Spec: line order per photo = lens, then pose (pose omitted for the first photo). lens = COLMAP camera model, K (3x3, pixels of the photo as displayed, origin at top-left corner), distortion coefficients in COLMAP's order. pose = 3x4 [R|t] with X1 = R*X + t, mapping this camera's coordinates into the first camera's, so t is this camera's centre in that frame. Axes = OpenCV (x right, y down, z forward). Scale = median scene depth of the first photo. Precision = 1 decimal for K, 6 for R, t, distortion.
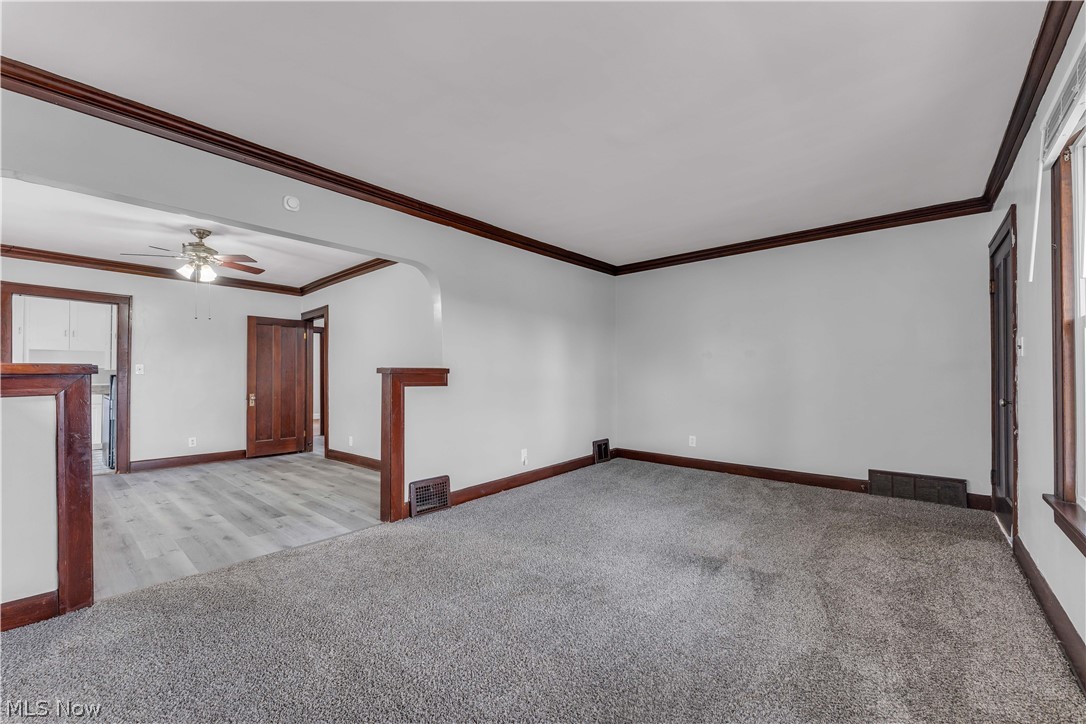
lens RADIAL K [[437.1, 0, 535.0], [0, 437.1, 371.4], [0, 0, 1]] dist [-0.001734, -0.000270]
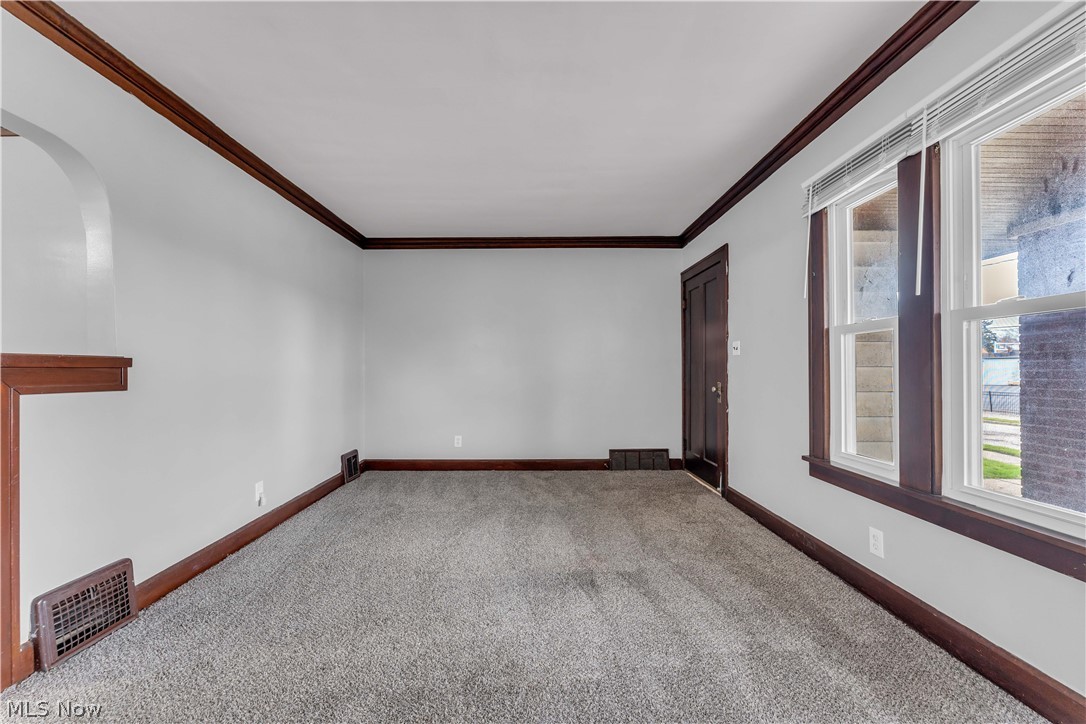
lens RADIAL K [[437.1, 0, 534.8], [0, 437.1, 363.9], [0, 0, 1]] dist [-0.001734, -0.000270]
pose [[0.749530, 0.006957, 0.661934, -0.190767], [-0.000922, 0.999955, -0.009466, 0.005724], [-0.661970, 0.006485, 0.749502, 0.282739]]
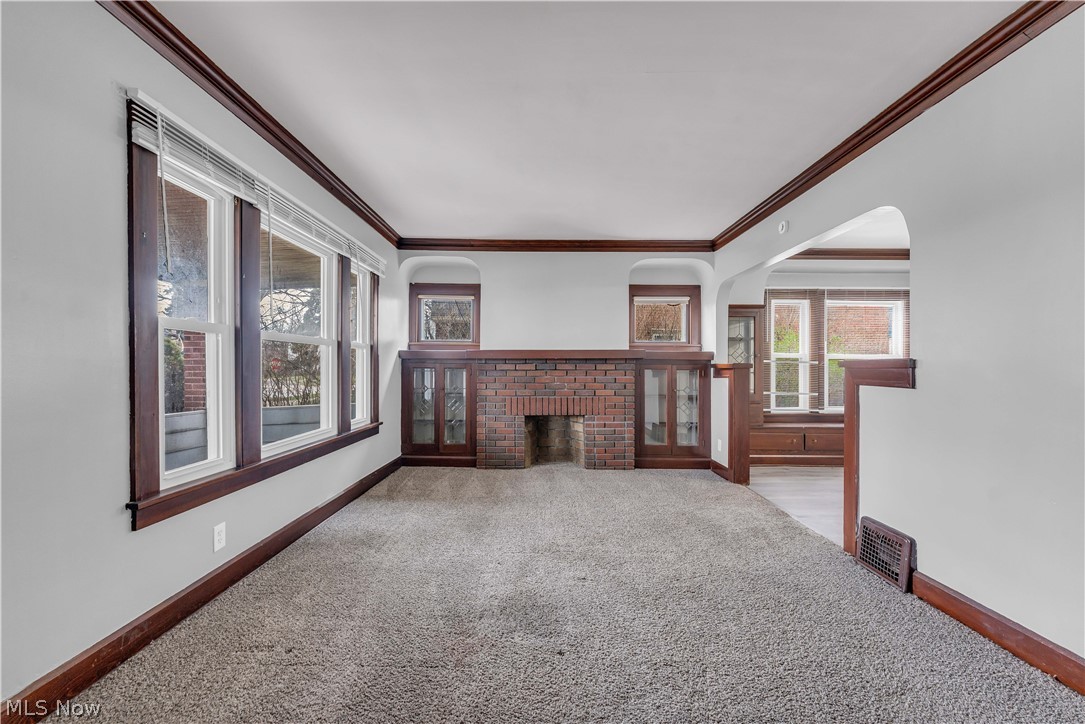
lens RADIAL K [[436.7, 0, 543.7], [0, 436.7, 369.3], [0, 0, 1]] dist [-0.001734, -0.000270]
pose [[-0.756191, 0.001066, -0.654351, 0.598542], [0.003462, 0.999991, -0.002371, 0.007590], [0.654342, -0.004059, -0.756188, 1.181973]]
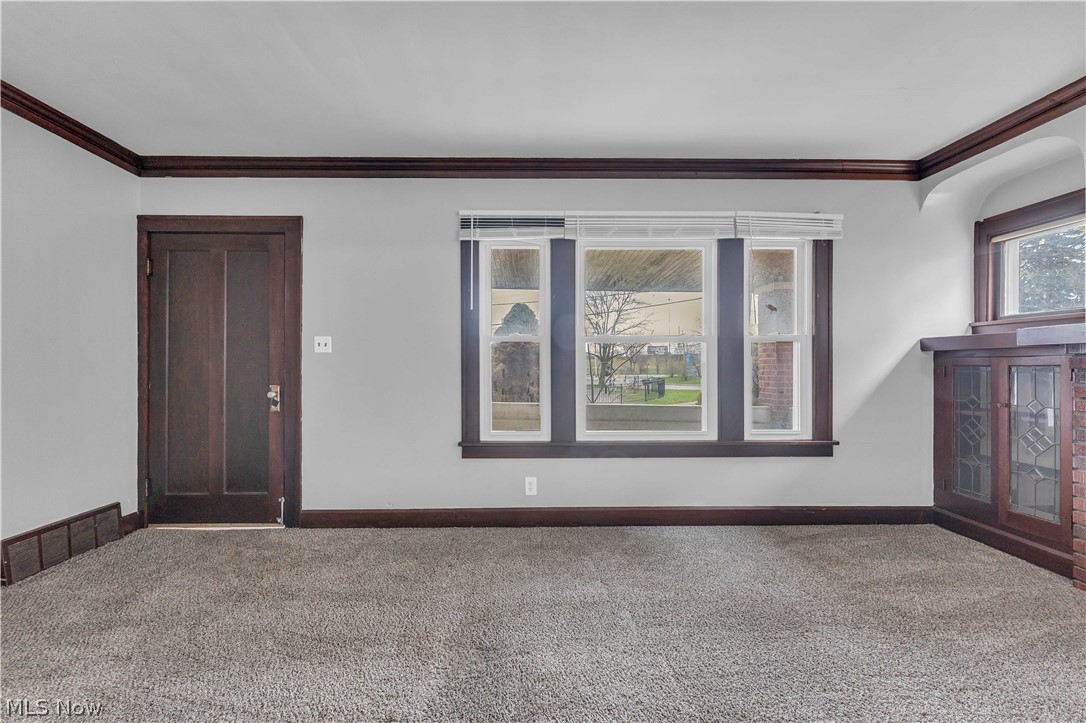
lens RADIAL K [[437.1, 0, 537.8], [0, 437.1, 363.5], [0, 0, 1]] dist [-0.001734, -0.000270]
pose [[-0.677127, 0.005254, 0.735848, -0.103638], [-0.002985, 0.999947, -0.009886, 0.004914], [-0.735860, -0.008891, -0.677075, 0.997395]]
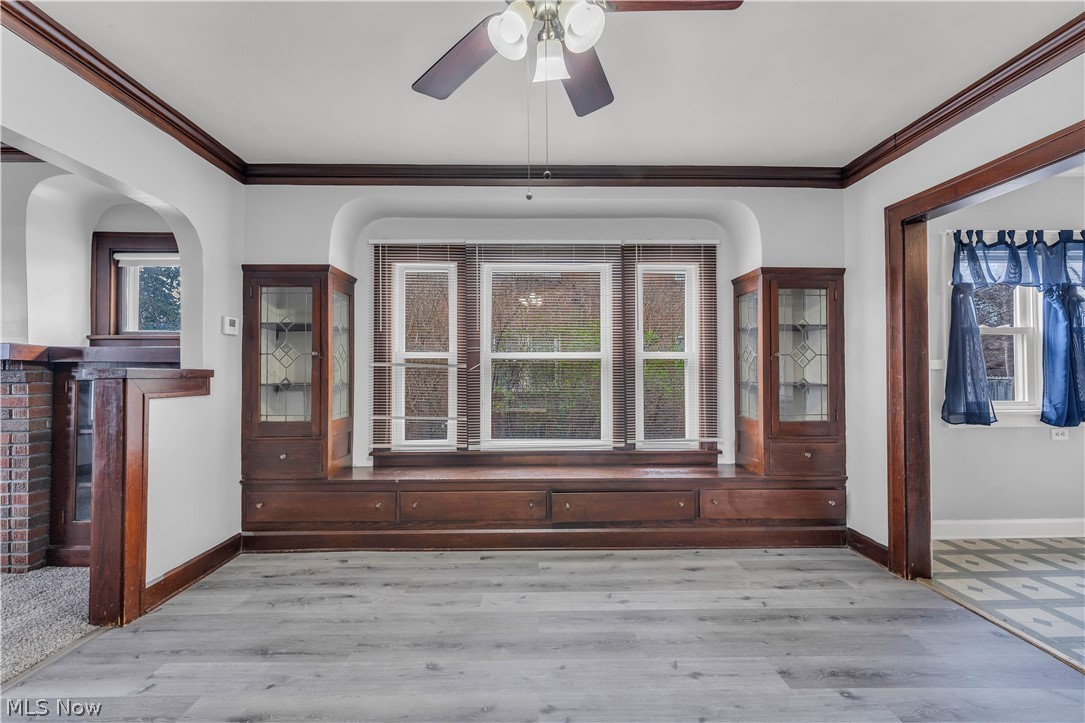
lens RADIAL K [[436.7, 0, 543.3], [0, 436.7, 367.1], [0, 0, 1]] dist [-0.001734, -0.000270]
pose [[-0.733547, -0.003456, -0.679630, -0.668392], [0.010394, 0.999813, -0.016302, 0.002230], [0.679560, -0.019022, -0.733374, 1.448177]]
